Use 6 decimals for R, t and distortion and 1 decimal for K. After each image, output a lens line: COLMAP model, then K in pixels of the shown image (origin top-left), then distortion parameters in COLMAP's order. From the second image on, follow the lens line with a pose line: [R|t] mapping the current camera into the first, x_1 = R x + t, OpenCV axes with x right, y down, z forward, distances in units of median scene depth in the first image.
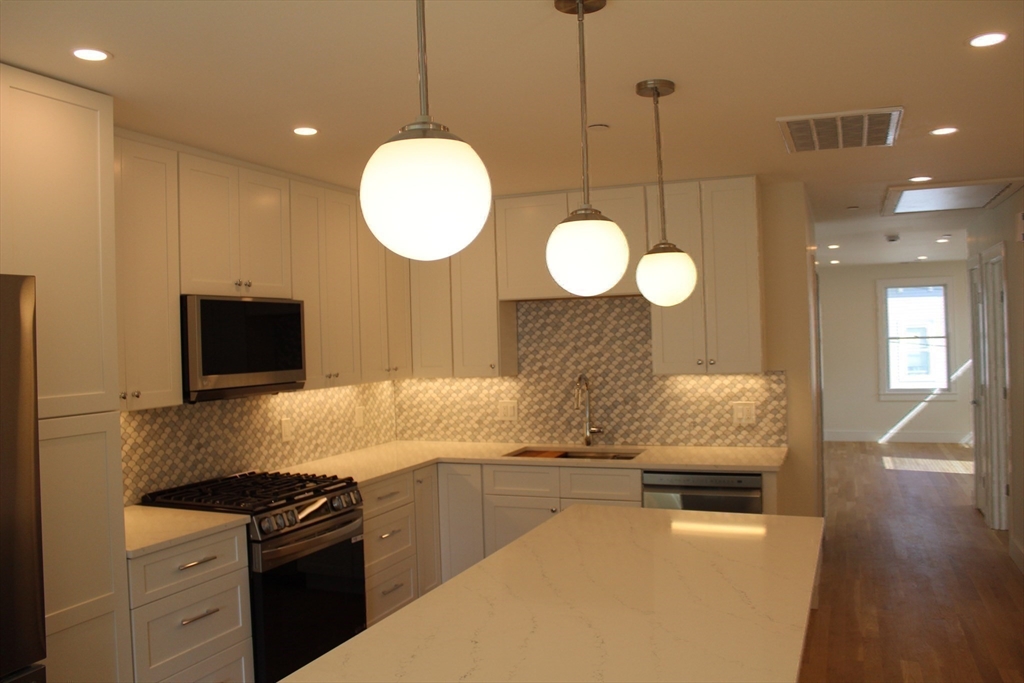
lens RADIAL K [[839.8, 0, 496.2], [0, 839.8, 334.2], [0, 0, 1]] dist [-0.153270, 0.122838]
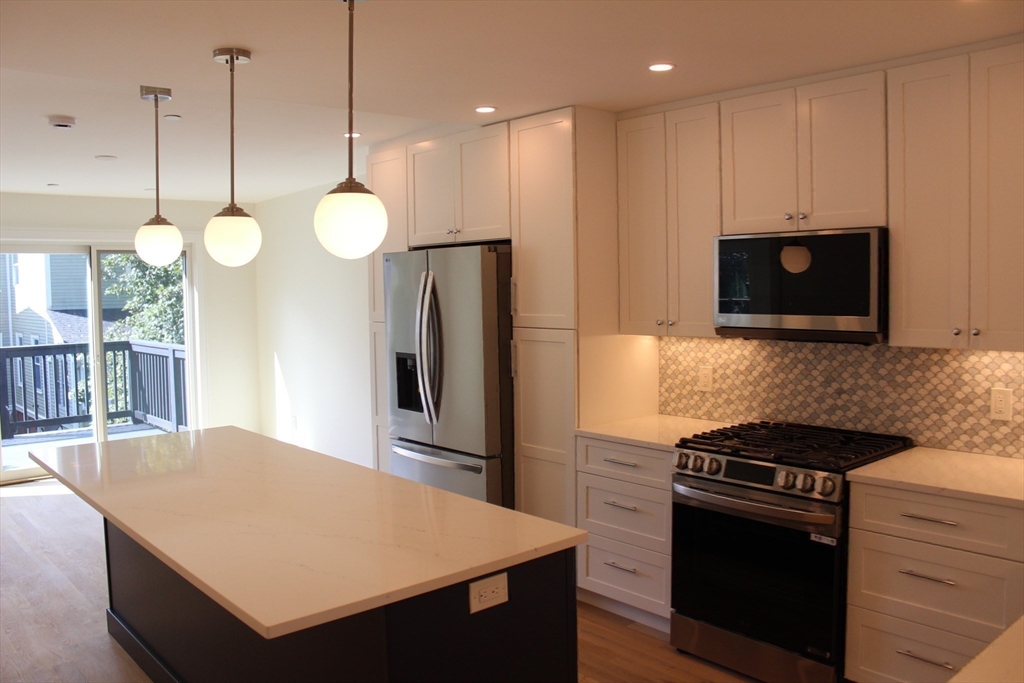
lens RADIAL K [[839.8, 0, 507.2], [0, 839.8, 326.6], [0, 0, 1]] dist [-0.153270, 0.122838]
pose [[-0.425618, 0.083893, -0.901006, 0.531298], [0.031360, 0.996463, 0.077967, -0.017368], [0.904360, 0.004929, -0.426743, 0.894626]]
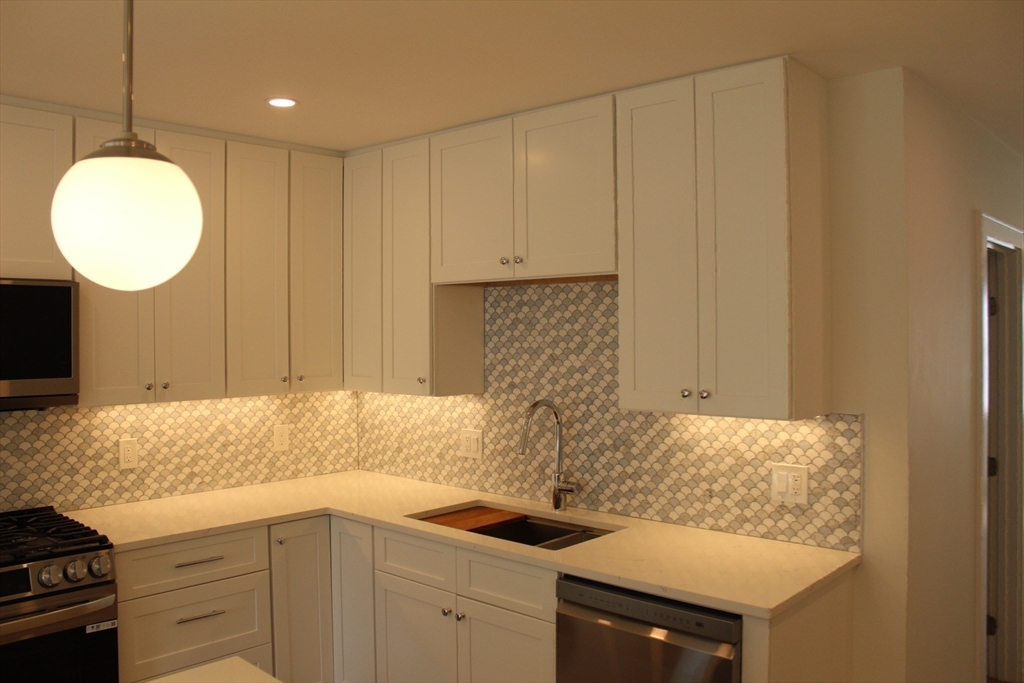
lens RADIAL K [[839.8, 0, 495.9], [0, 839.8, 332.3], [0, 0, 1]] dist [-0.153270, 0.122838]
pose [[0.937957, 0.025294, -0.345829, 0.310896], [-0.021555, 0.999660, 0.014654, -0.013559], [0.346082, -0.006290, 0.938183, 0.409766]]
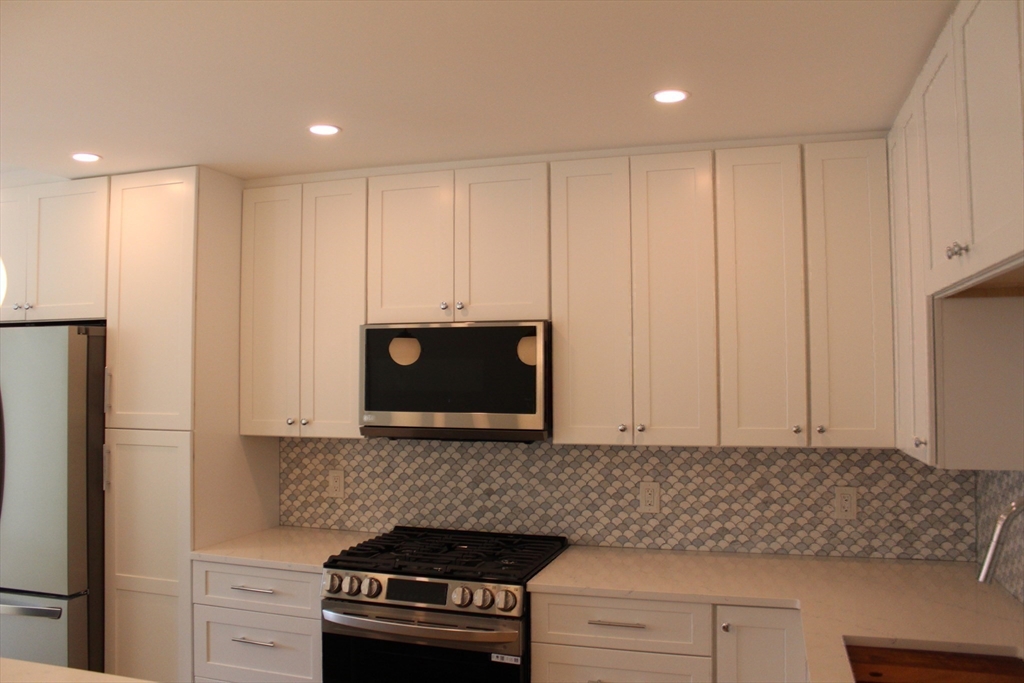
lens RADIAL K [[839.8, 0, 503.7], [0, 839.8, 334.4], [0, 0, 1]] dist [-0.153270, 0.122838]
pose [[0.094934, -0.013610, -0.995391, 0.449880], [0.002779, 0.999906, -0.013407, -0.017074], [0.995480, -0.001493, 0.094963, 0.789347]]
